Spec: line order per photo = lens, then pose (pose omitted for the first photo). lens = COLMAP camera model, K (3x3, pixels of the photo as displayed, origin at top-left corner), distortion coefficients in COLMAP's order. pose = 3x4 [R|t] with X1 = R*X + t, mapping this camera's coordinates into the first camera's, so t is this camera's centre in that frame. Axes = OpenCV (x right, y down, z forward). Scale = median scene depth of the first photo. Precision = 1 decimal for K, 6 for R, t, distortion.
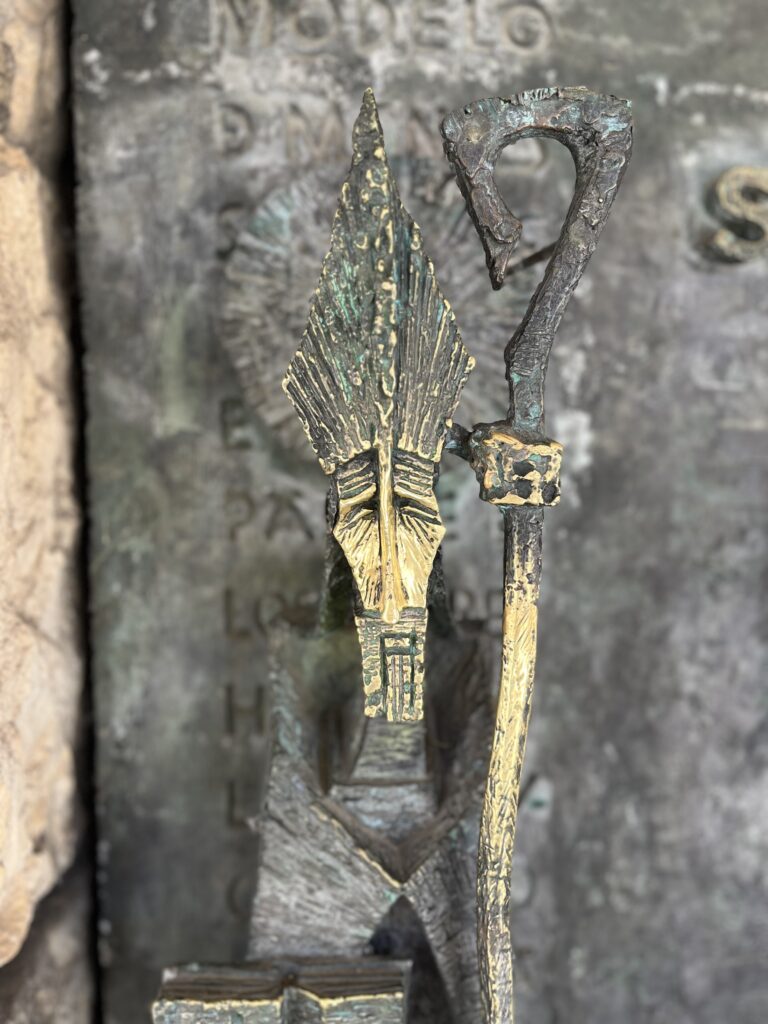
lens RADIAL K [[776.6, 0, 382.3], [0, 776.6, 514.7], [0, 0, 1]] dist [0.000584, -0.000168]
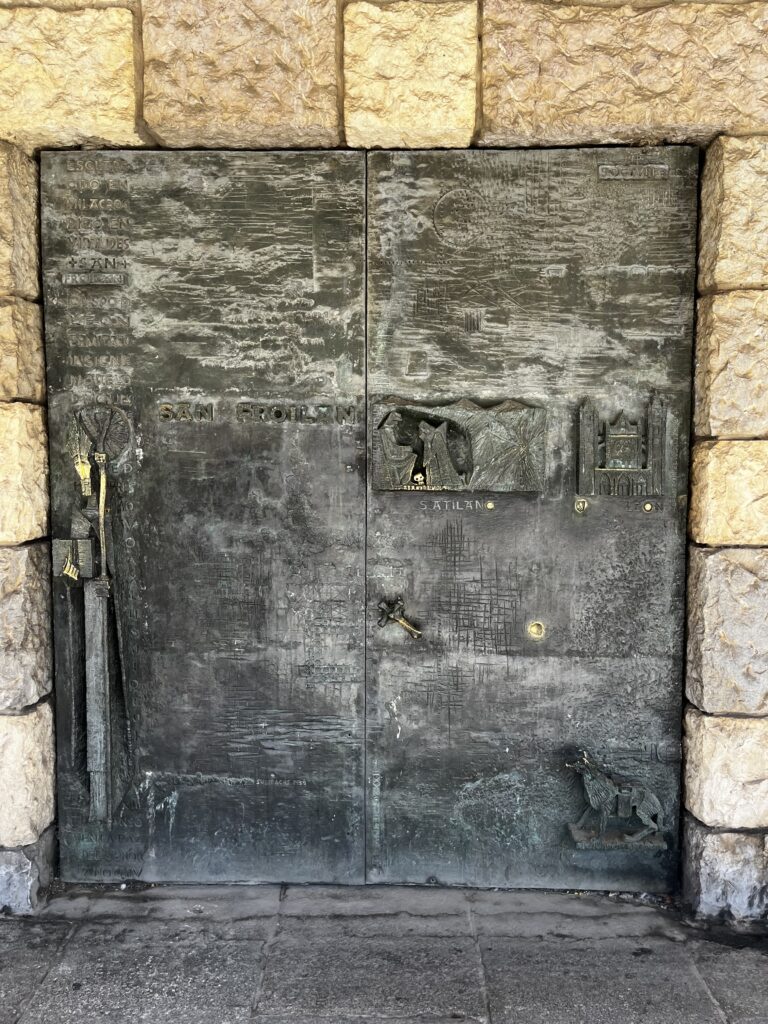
lens RADIAL K [[776.6, 0, 385.6], [0, 776.6, 509.6], [0, 0, 1]] dist [0.000584, -0.000168]
pose [[0.997022, 0.002249, -0.077086, 2.463911], [-0.004839, 0.999430, -0.033423, 0.478774], [0.076967, 0.033696, 0.996464, -4.363312]]
